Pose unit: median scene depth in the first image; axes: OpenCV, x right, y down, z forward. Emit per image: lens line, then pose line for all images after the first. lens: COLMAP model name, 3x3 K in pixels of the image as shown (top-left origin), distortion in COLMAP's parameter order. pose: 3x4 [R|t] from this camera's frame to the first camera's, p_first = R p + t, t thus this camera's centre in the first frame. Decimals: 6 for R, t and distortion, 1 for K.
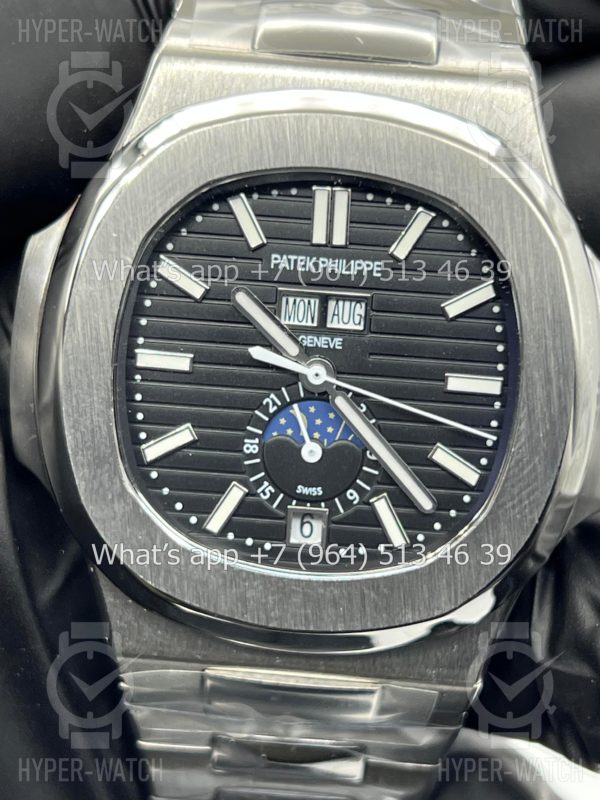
lens RADIAL K [[1799.1, 0, 300.0], [0, 1799.1, 400.0], [0, 0, 1]] dist [0.269898, -0.452305]
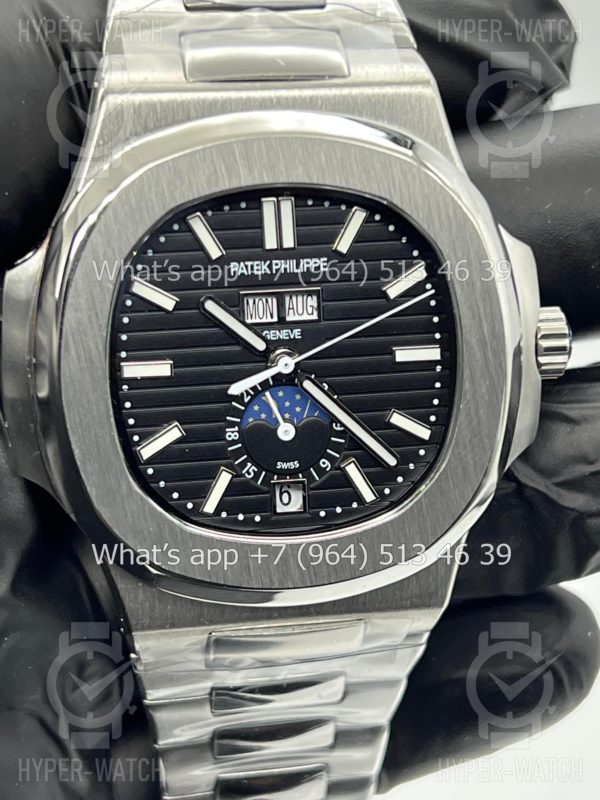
lens RADIAL K [[1799.1, 0, 300.0], [0, 1799.1, 400.0], [0, 0, 1]] dist [0.269898, -0.452305]
pose [[0.972674, -0.139218, 0.185805, -0.193885], [0.126098, 0.988729, 0.080712, -0.081537], [-0.194947, -0.055076, 0.979266, -0.112536]]
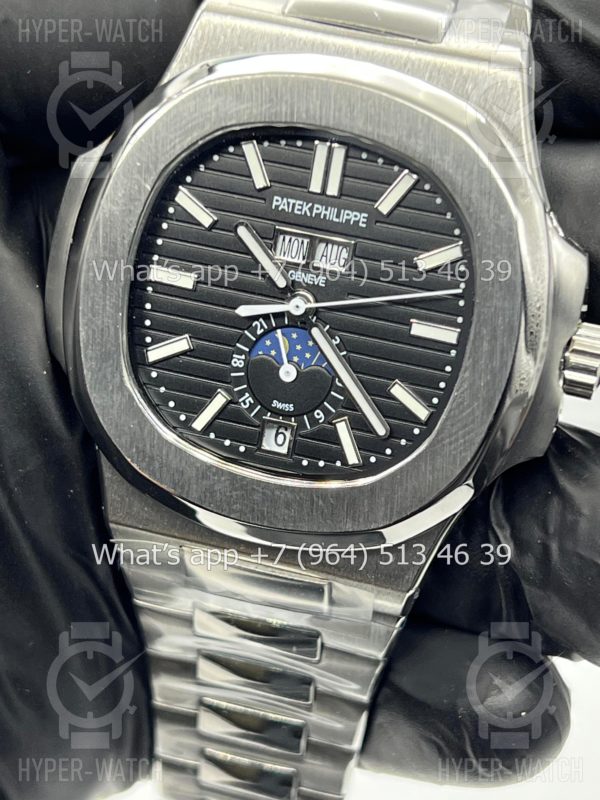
lens RADIAL K [[1799.1, 0, 300.0], [0, 1799.1, 400.0], [0, 0, 1]] dist [0.269898, -0.452305]
pose [[0.978879, 0.132442, -0.155739, 0.195280], [-0.123970, 0.990287, 0.062955, -0.027070], [0.162564, -0.042318, 0.985790, -0.129089]]
